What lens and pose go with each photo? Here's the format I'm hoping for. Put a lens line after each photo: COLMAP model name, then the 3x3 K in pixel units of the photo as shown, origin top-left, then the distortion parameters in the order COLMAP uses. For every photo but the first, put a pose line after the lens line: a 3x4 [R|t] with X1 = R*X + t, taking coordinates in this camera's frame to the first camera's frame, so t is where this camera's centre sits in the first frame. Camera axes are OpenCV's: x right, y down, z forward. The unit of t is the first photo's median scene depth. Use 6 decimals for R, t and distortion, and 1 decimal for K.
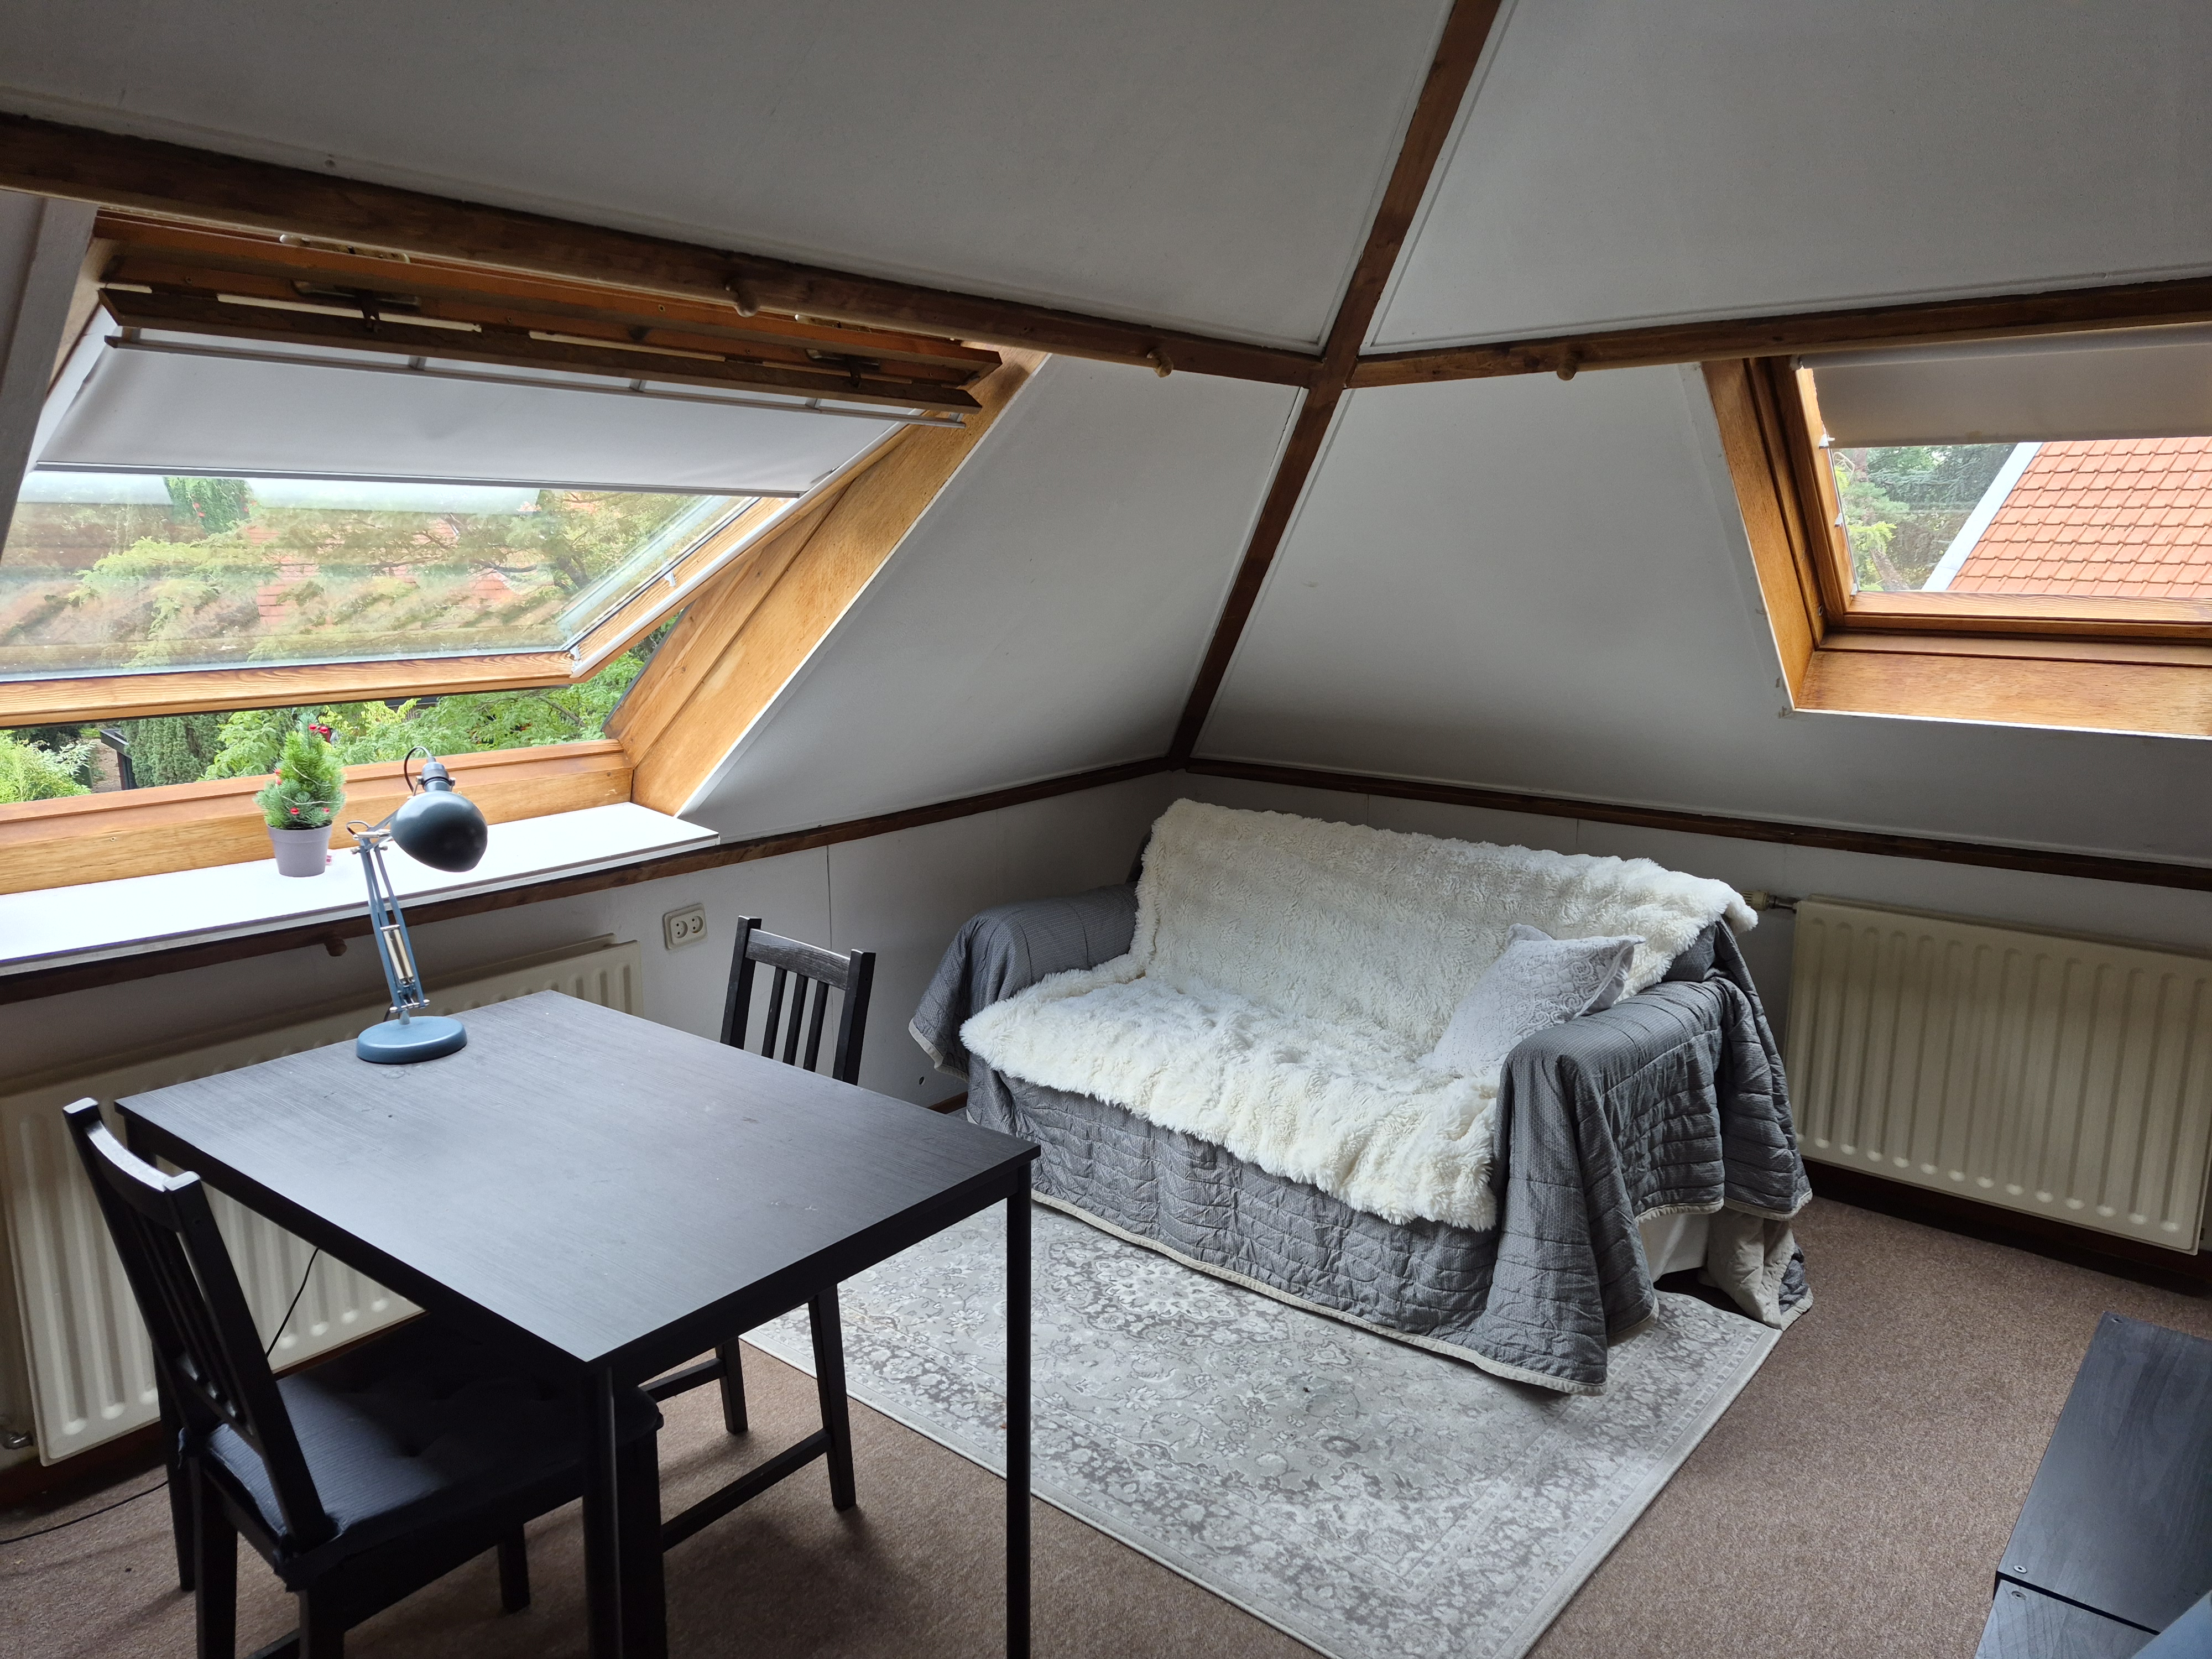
lens RADIAL K [[1547.6, 0, 1106.0], [0, 1547.6, 829.5], [0, 0, 1]] dist [0.071869, -0.133080]
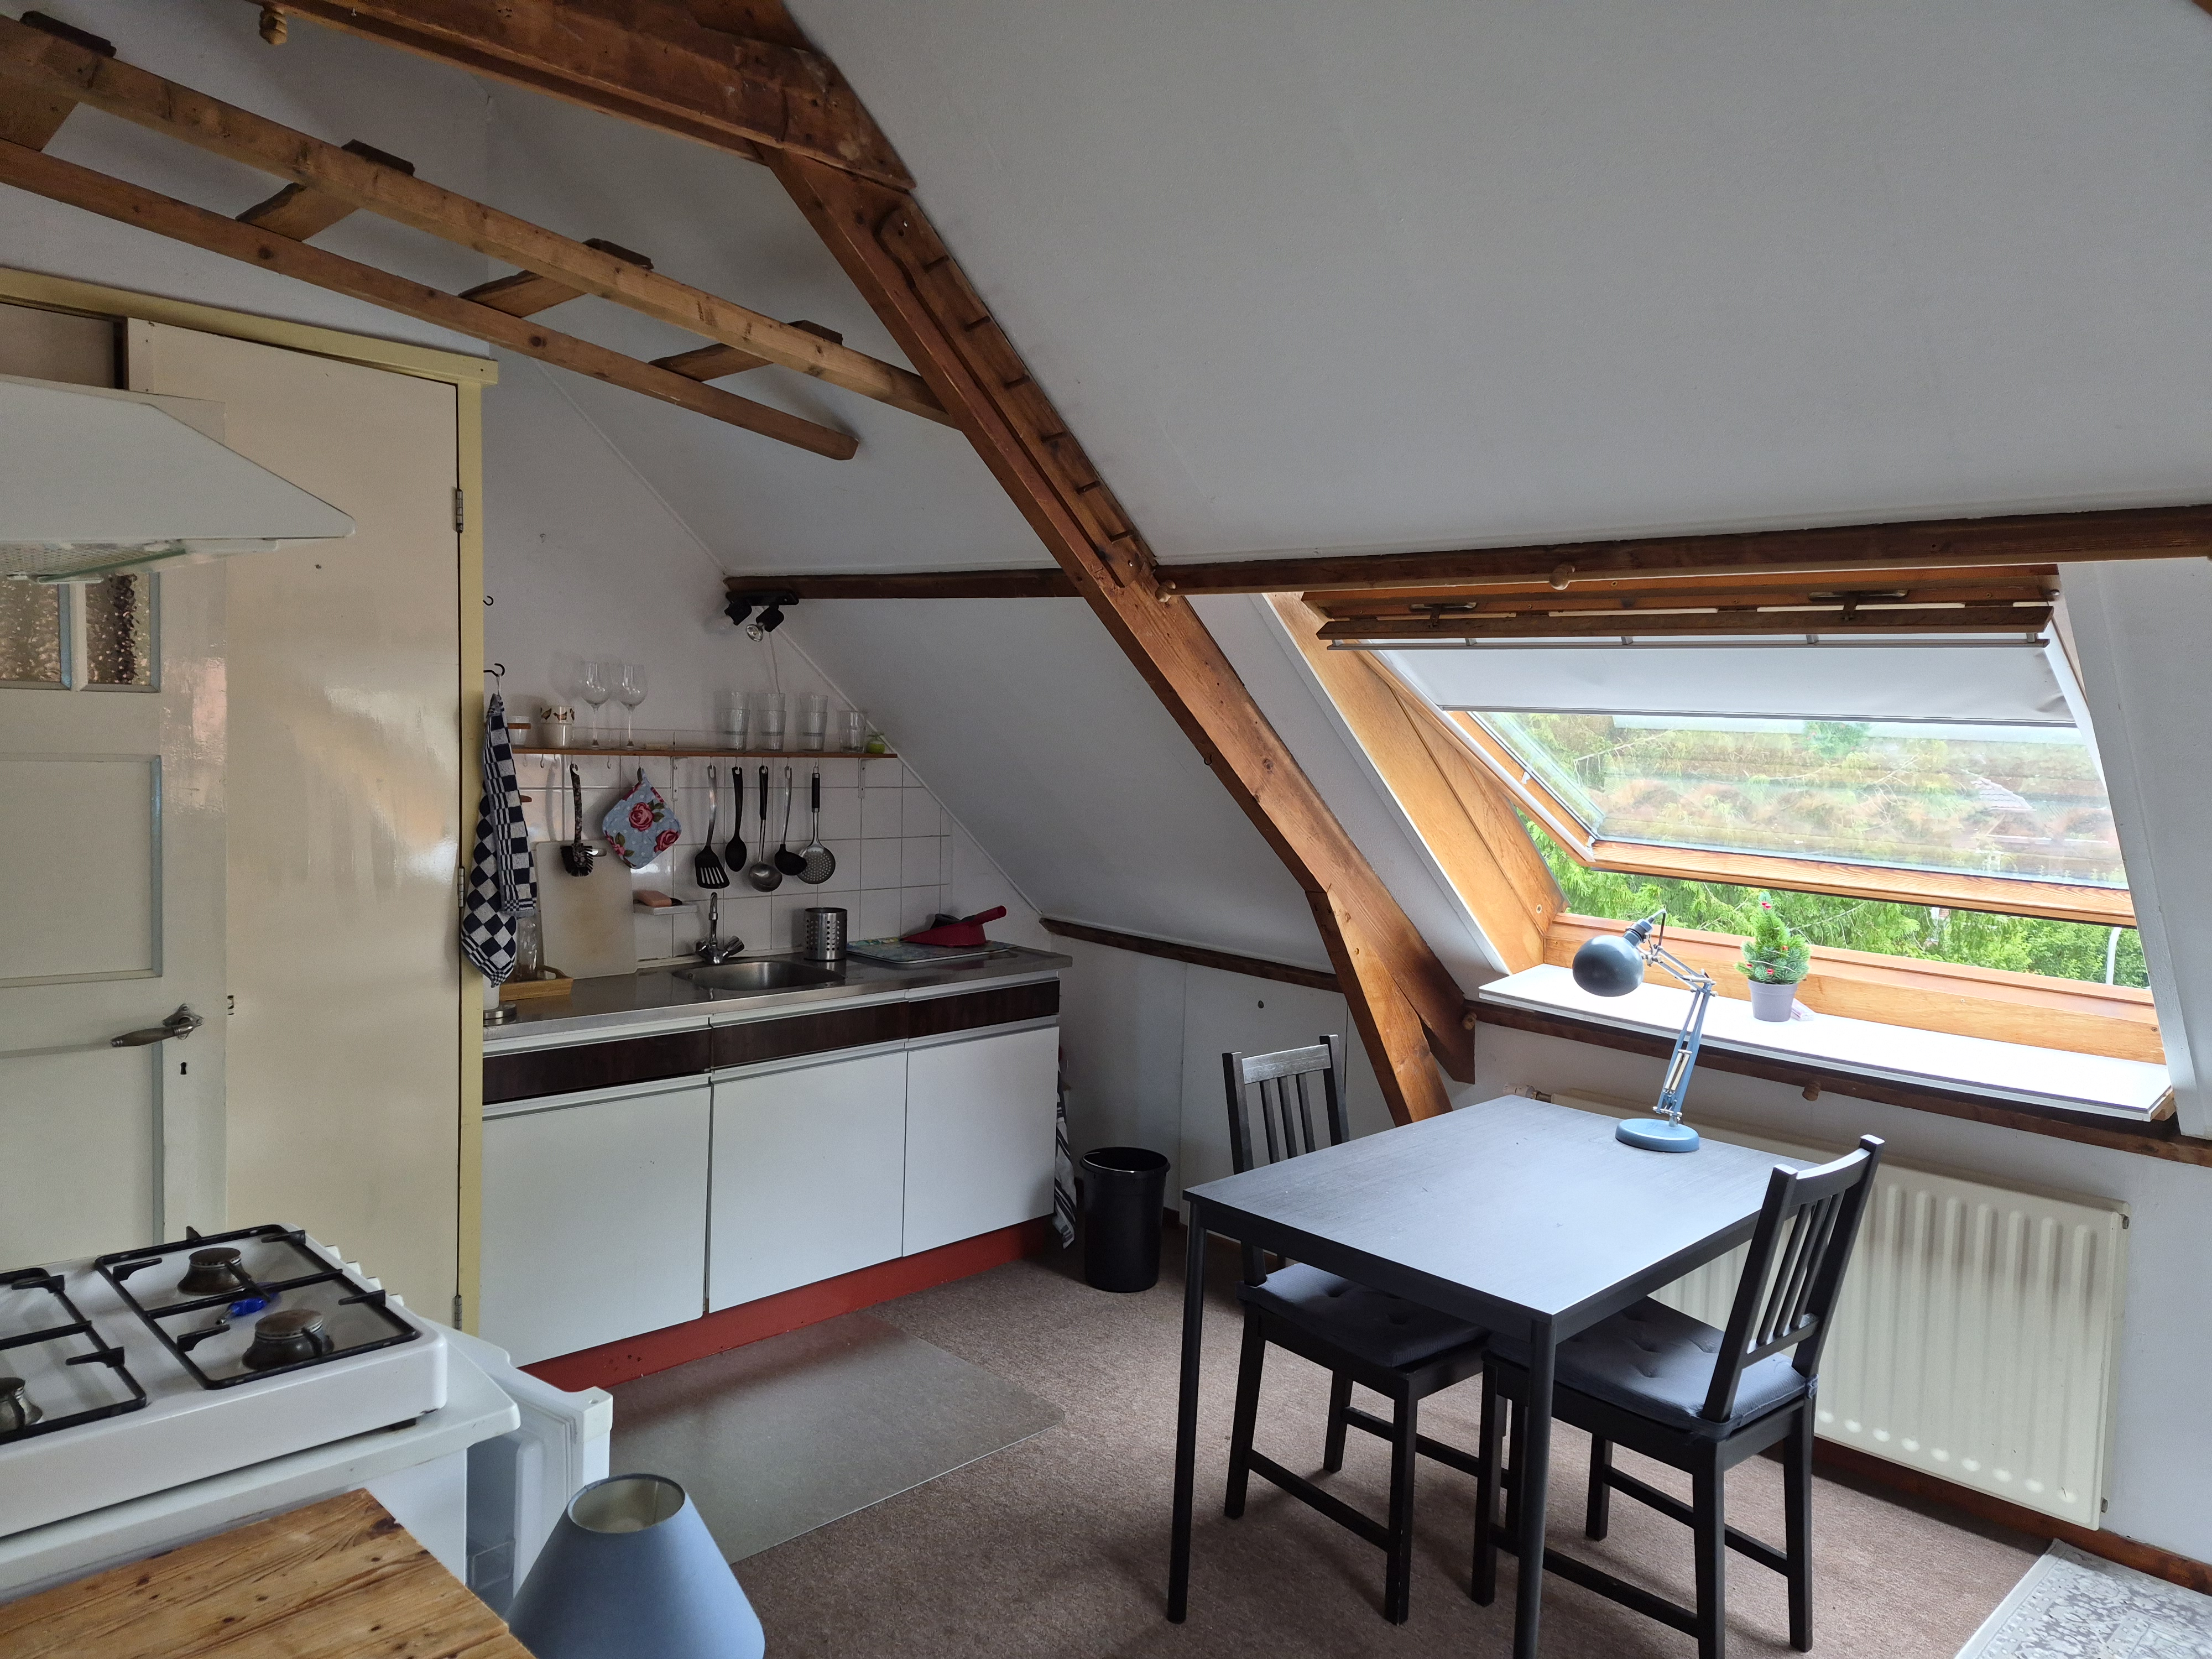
lens RADIAL K [[1547.6, 0, 1106.0], [0, 1547.6, 829.5], [0, 0, 1]] dist [0.071869, -0.133080]
pose [[-0.141509, 0.052469, -0.988546, 0.986446], [-0.228120, 0.969991, 0.084140, -0.130151], [0.963295, 0.237414, -0.125293, 0.721298]]
